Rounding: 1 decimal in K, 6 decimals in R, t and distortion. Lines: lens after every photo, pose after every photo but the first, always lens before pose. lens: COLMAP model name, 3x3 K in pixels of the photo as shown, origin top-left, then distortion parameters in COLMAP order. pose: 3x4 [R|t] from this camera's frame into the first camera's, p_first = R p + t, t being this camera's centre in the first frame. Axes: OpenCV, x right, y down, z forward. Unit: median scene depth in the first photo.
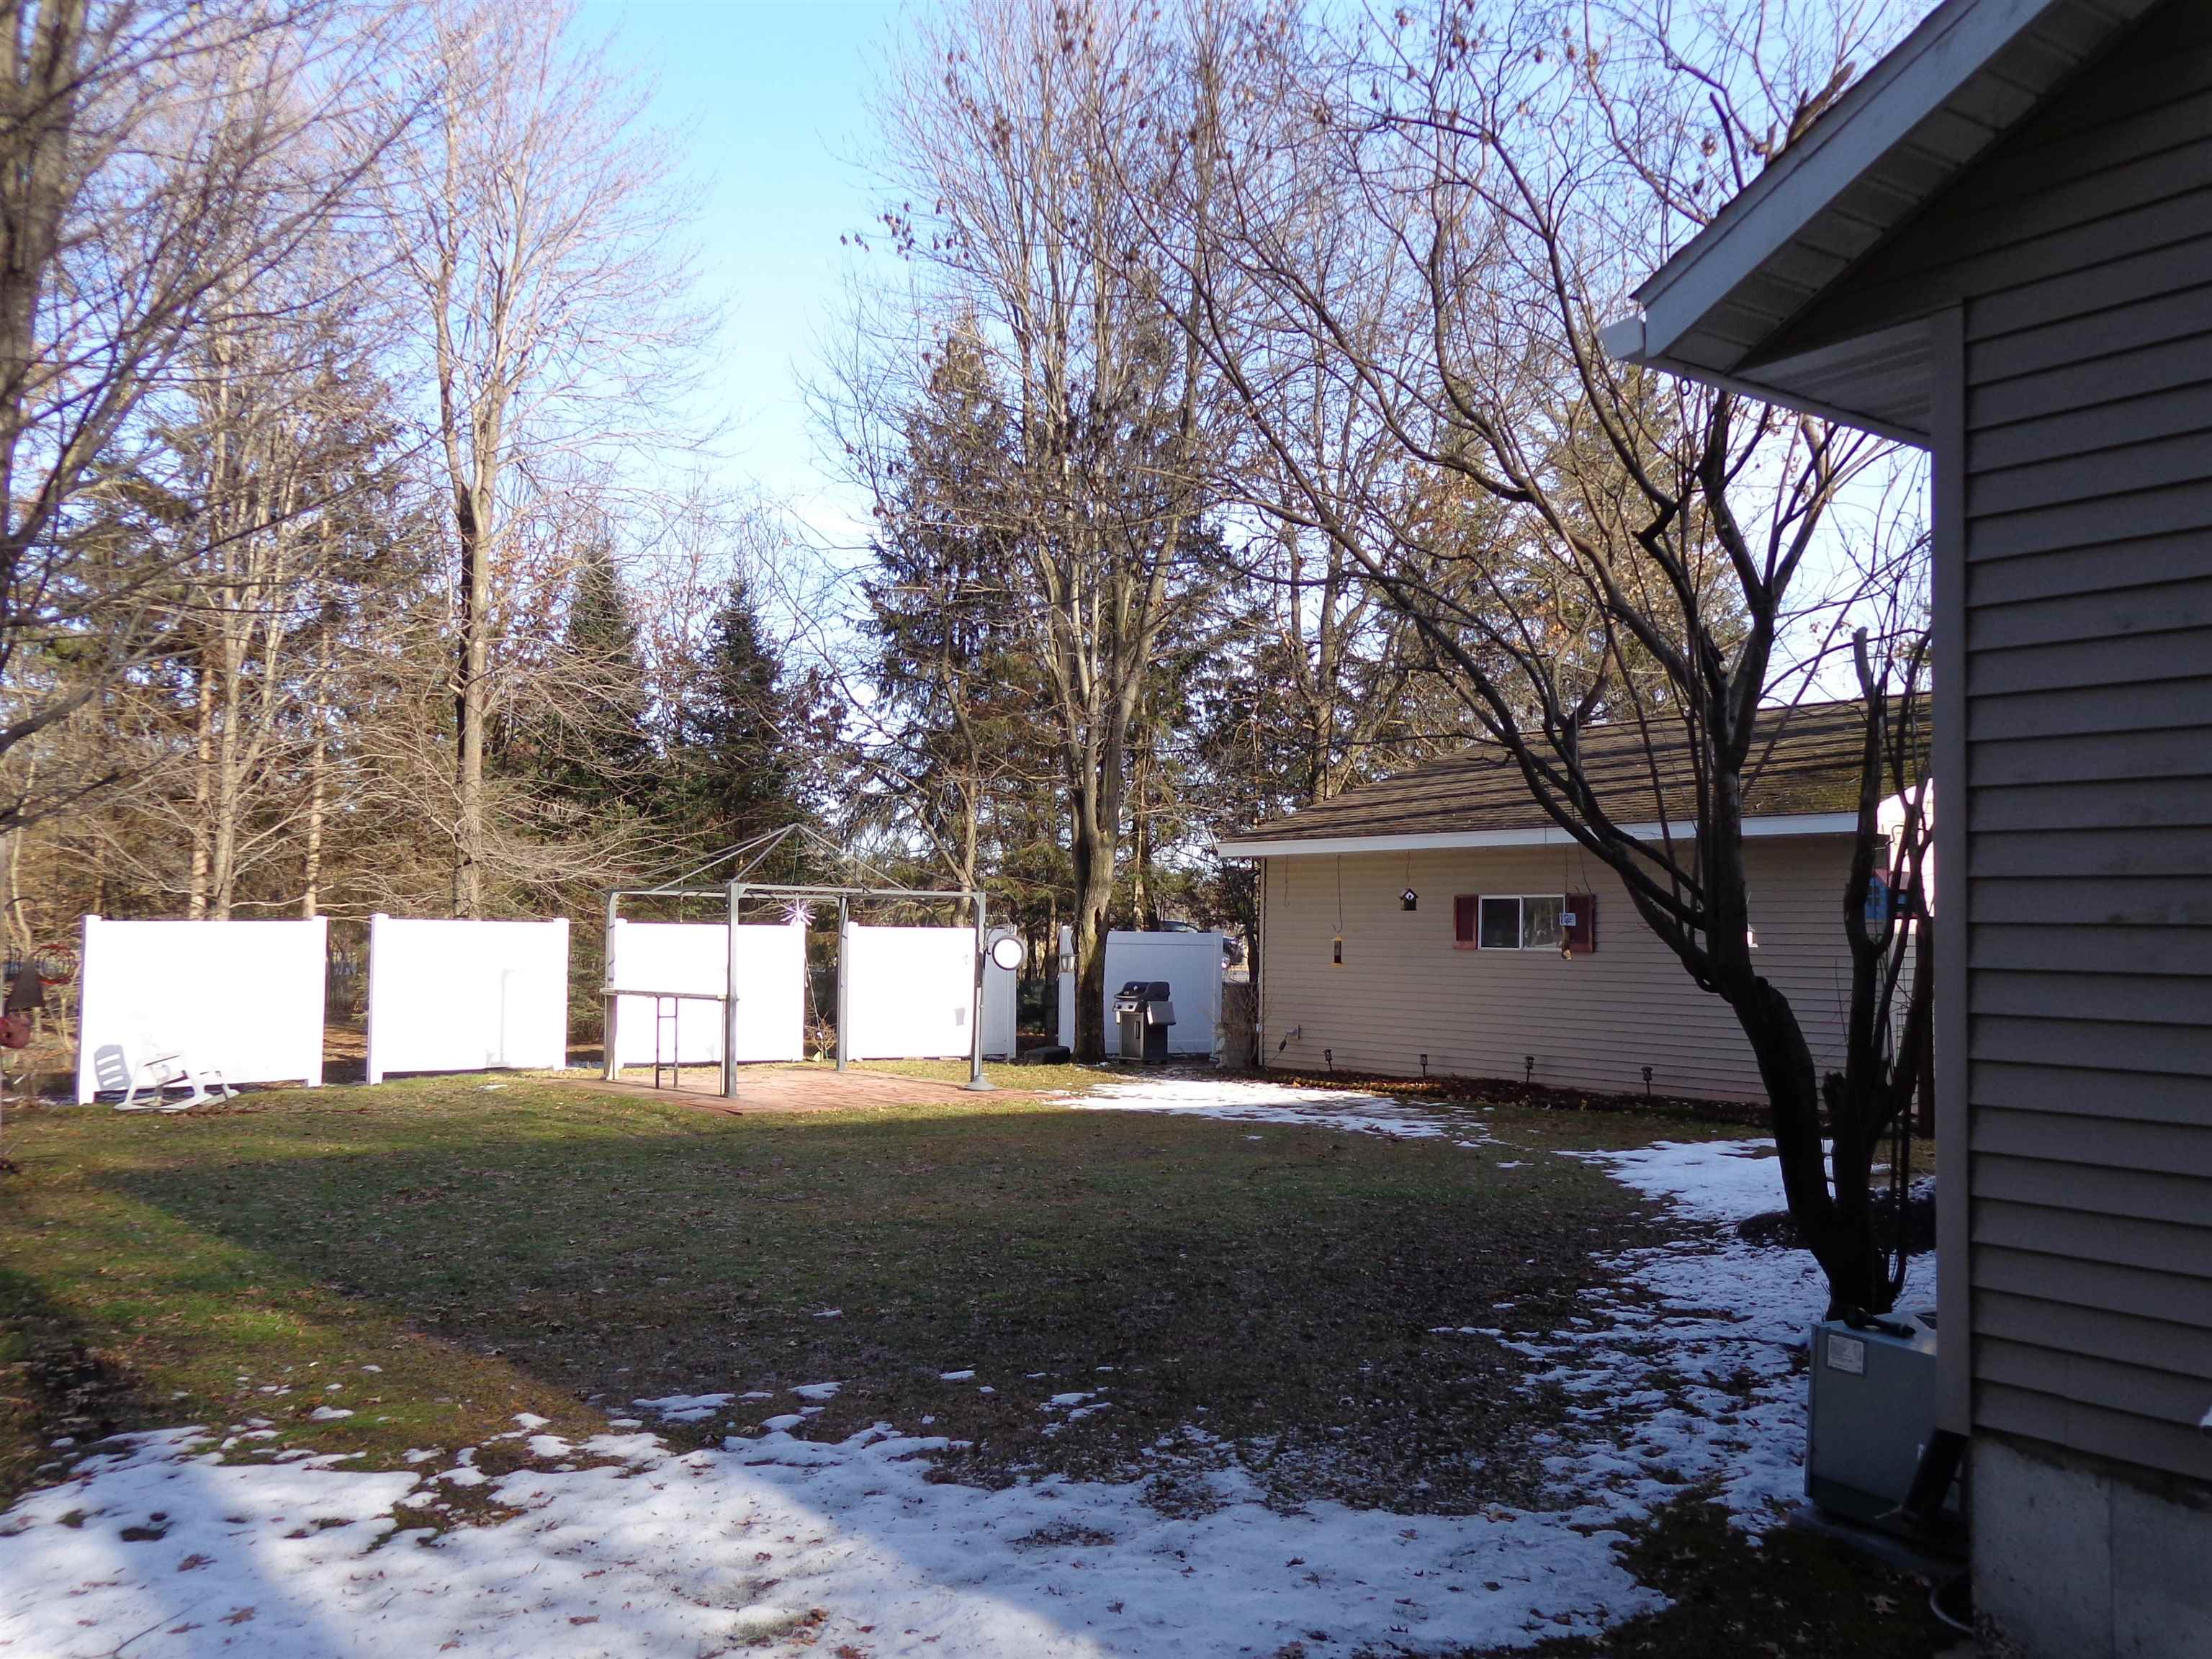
lens RADIAL K [[1862.5, 0, 1106.0], [0, 1862.5, 829.5], [0, 0, 1]] dist [0.038611, -0.000658]
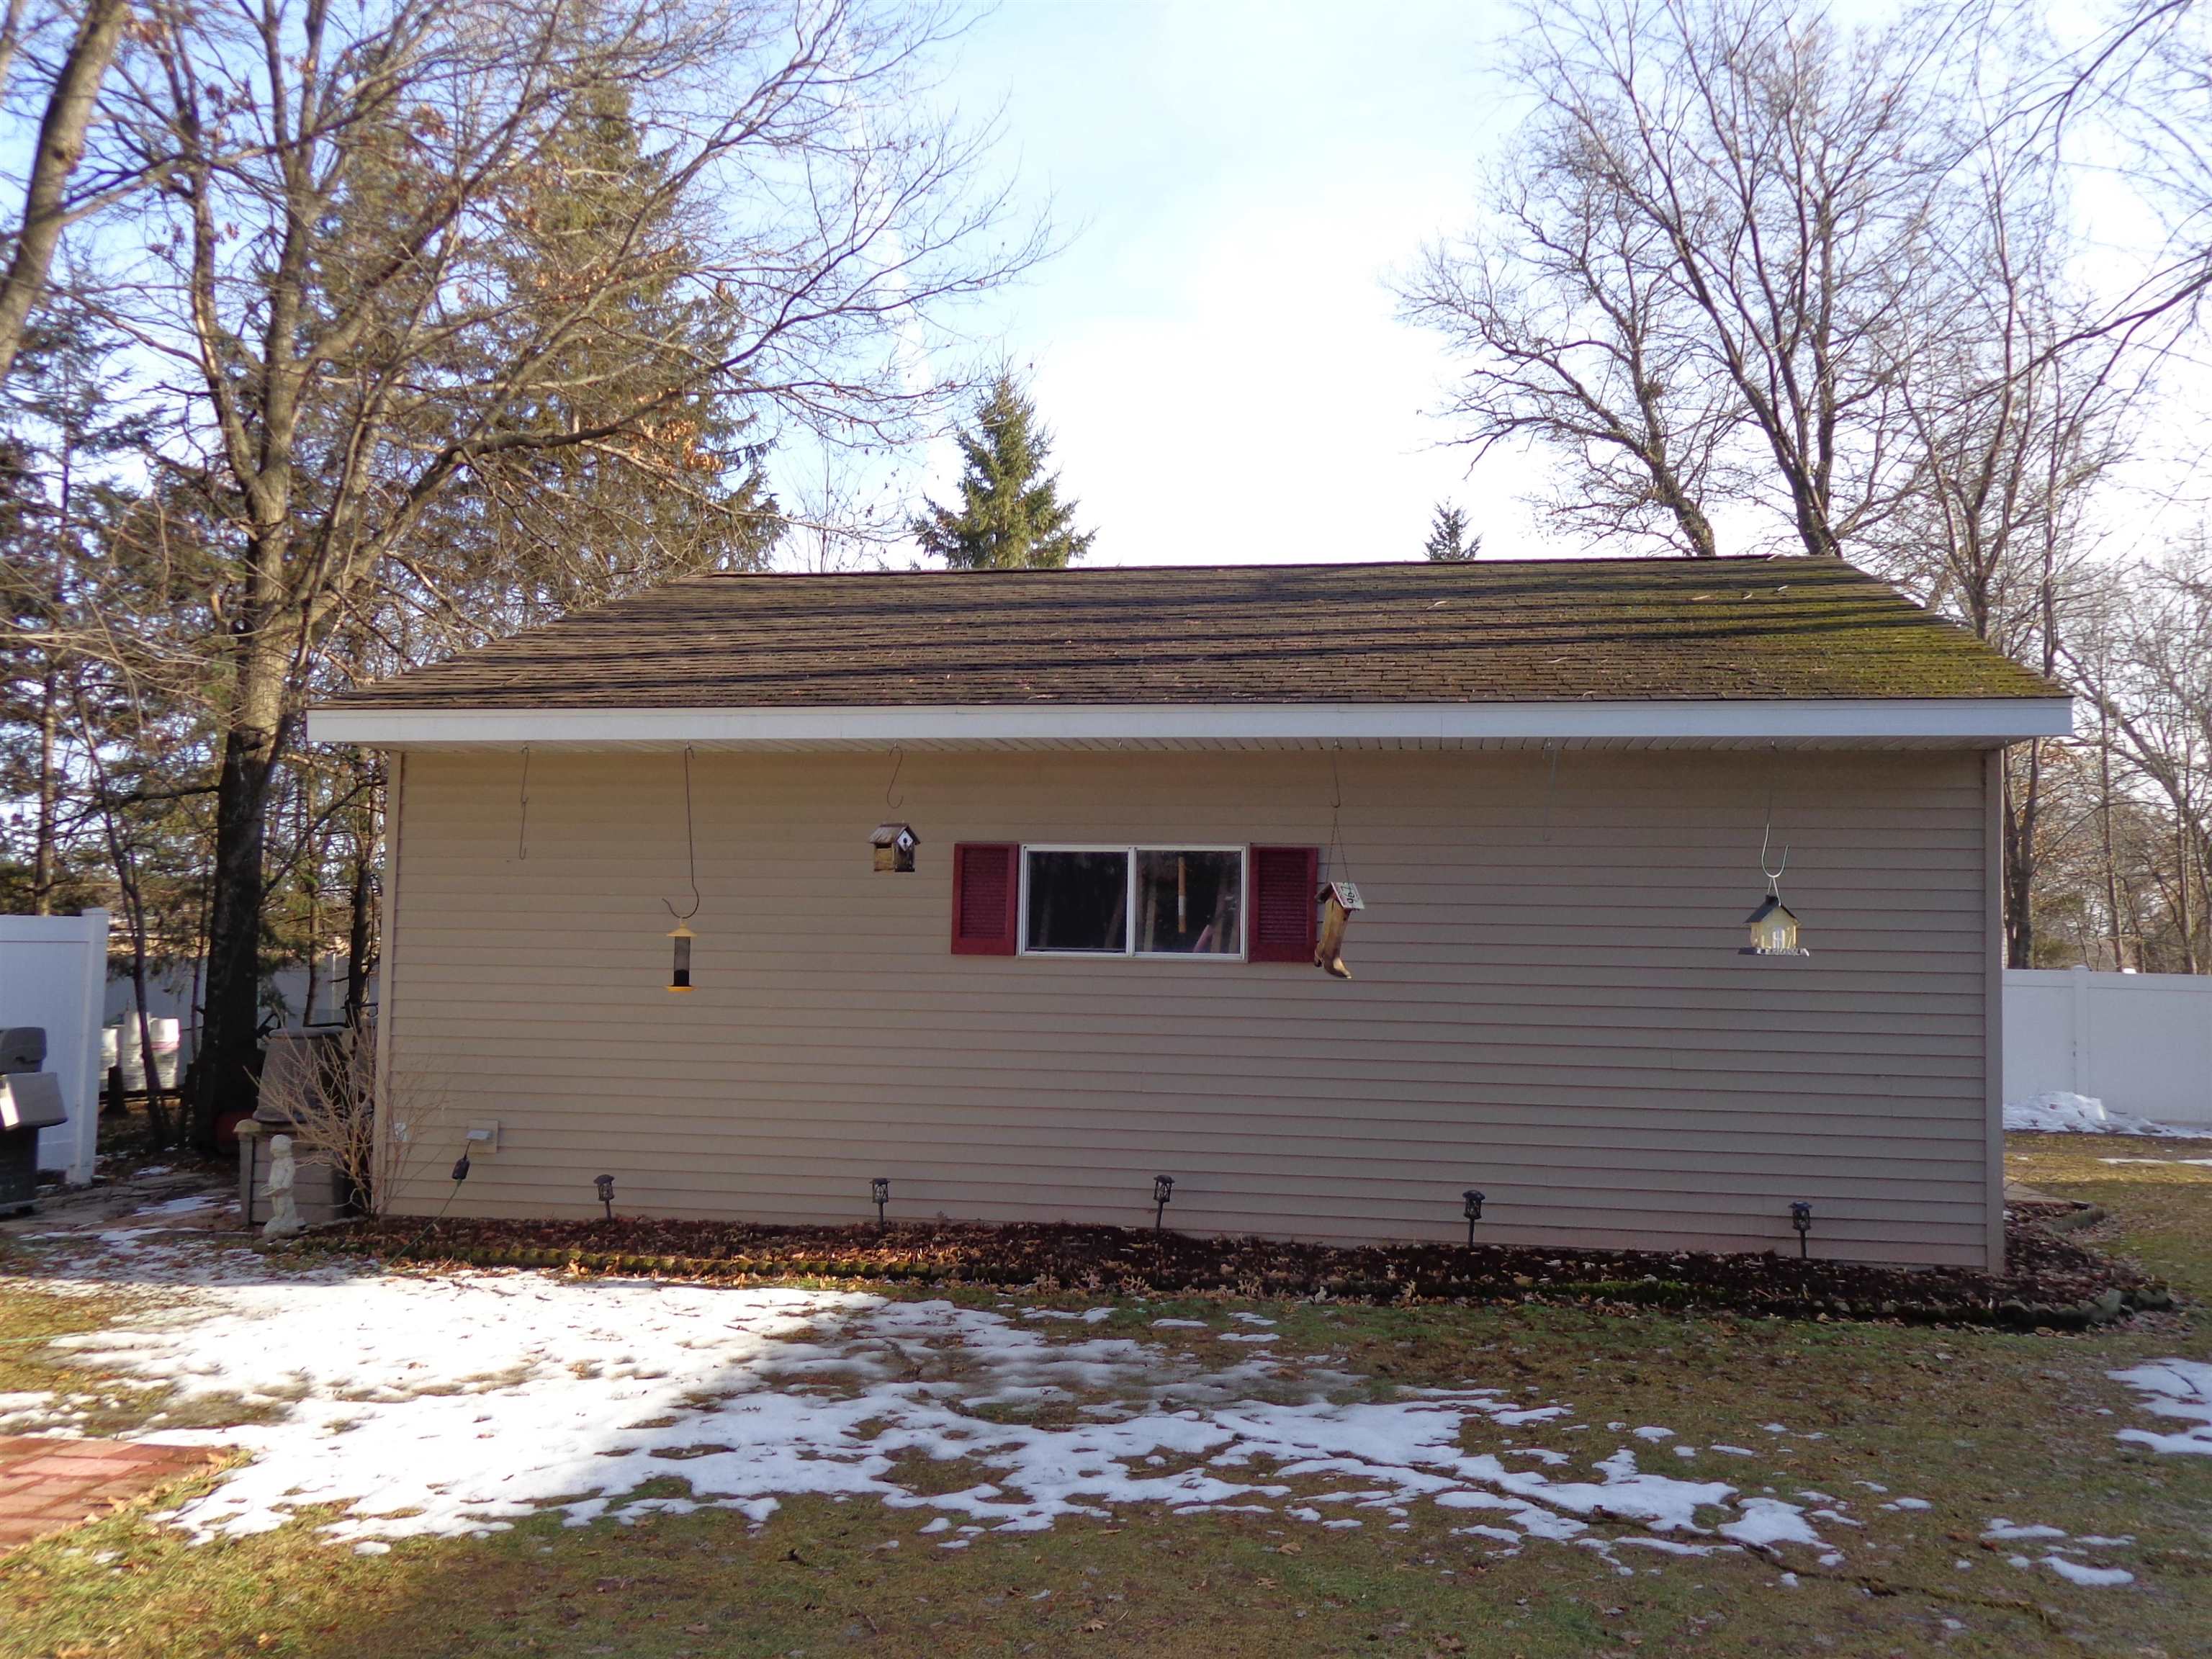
lens RADIAL K [[1862.5, 0, 1106.0], [0, 1862.5, 829.5], [0, 0, 1]] dist [0.038611, -0.000658]
pose [[0.718618, 0.047797, 0.693761, -0.121604], [-0.048514, 0.998650, -0.018551, 0.038869], [-0.693711, -0.020326, 0.719967, 0.630292]]
